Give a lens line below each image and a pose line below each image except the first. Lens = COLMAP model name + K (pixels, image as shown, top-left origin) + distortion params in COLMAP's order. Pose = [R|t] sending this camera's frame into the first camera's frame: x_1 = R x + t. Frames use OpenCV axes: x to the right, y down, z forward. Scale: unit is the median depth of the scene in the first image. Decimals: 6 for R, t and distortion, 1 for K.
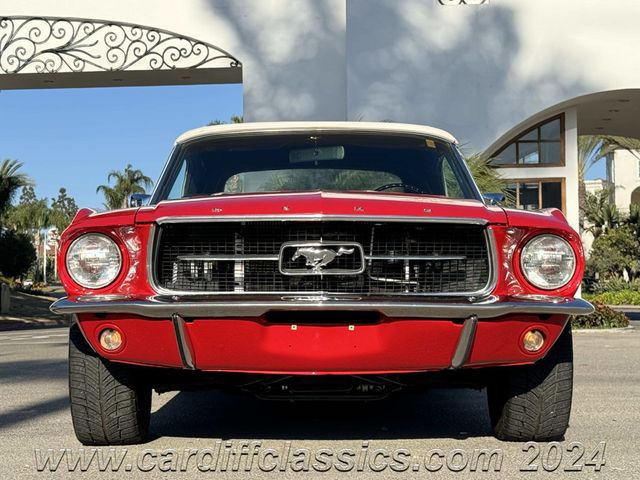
lens RADIAL K [[1352.1, 0, 320.0], [0, 1352.1, 230.8], [0, 0, 1]] dist [0.133262, 0.214267]
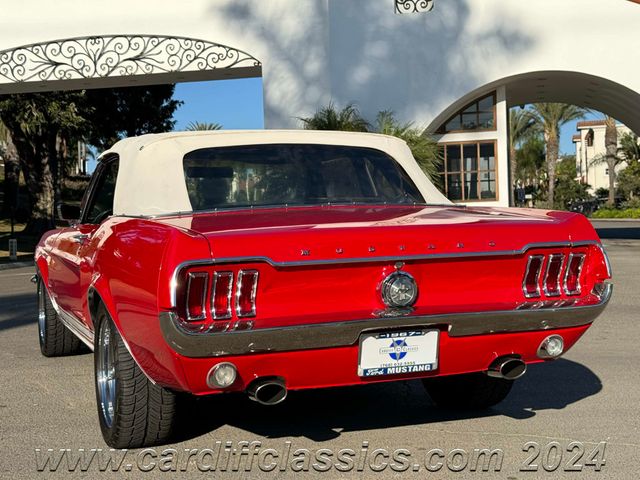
lens RADIAL K [[956.6, 0, 320.0], [0, 956.6, 240.0], [0, 0, 1]] dist [0.205699, -0.433251]
pose [[0.990267, -0.017246, -0.138111, 0.132317], [0.027827, 0.996792, 0.075049, -0.015650], [0.136374, -0.078162, 0.987569, 0.024792]]
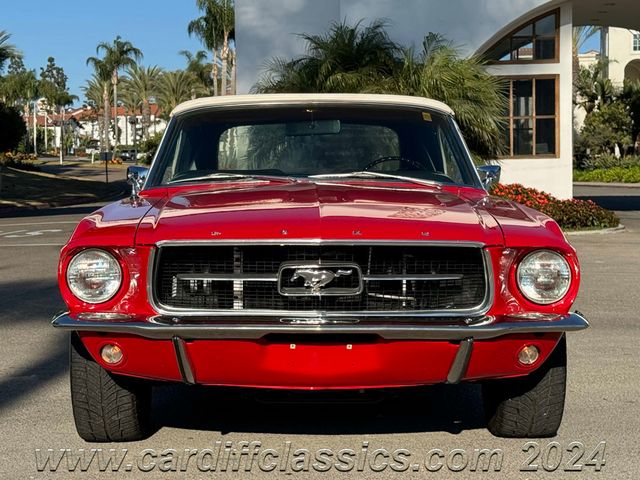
lens RADIAL K [[1352.1, 0, 320.0], [0, 1352.1, 230.8], [0, 0, 1]] dist [0.133262, 0.214267]
pose [[0.999979, 0.000105, 0.006448, -0.000962], [-0.000727, 0.995337, 0.096459, -0.020226], [-0.006408, -0.096462, 0.995316, -0.000386]]
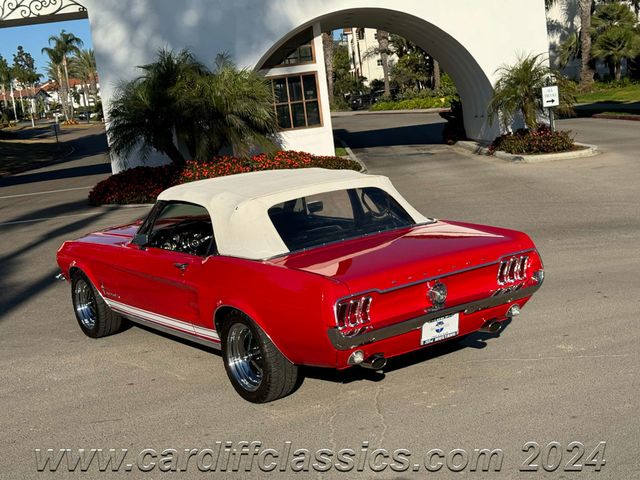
lens RADIAL K [[956.6, 0, 320.0], [0, 956.6, 240.0], [0, 0, 1]] dist [0.205699, -0.433251]
pose [[0.990369, -0.113517, 0.079269, 0.075711], [0.096175, 0.975890, 0.195934, -0.062303], [-0.099600, -0.186423, 0.977408, -0.070266]]
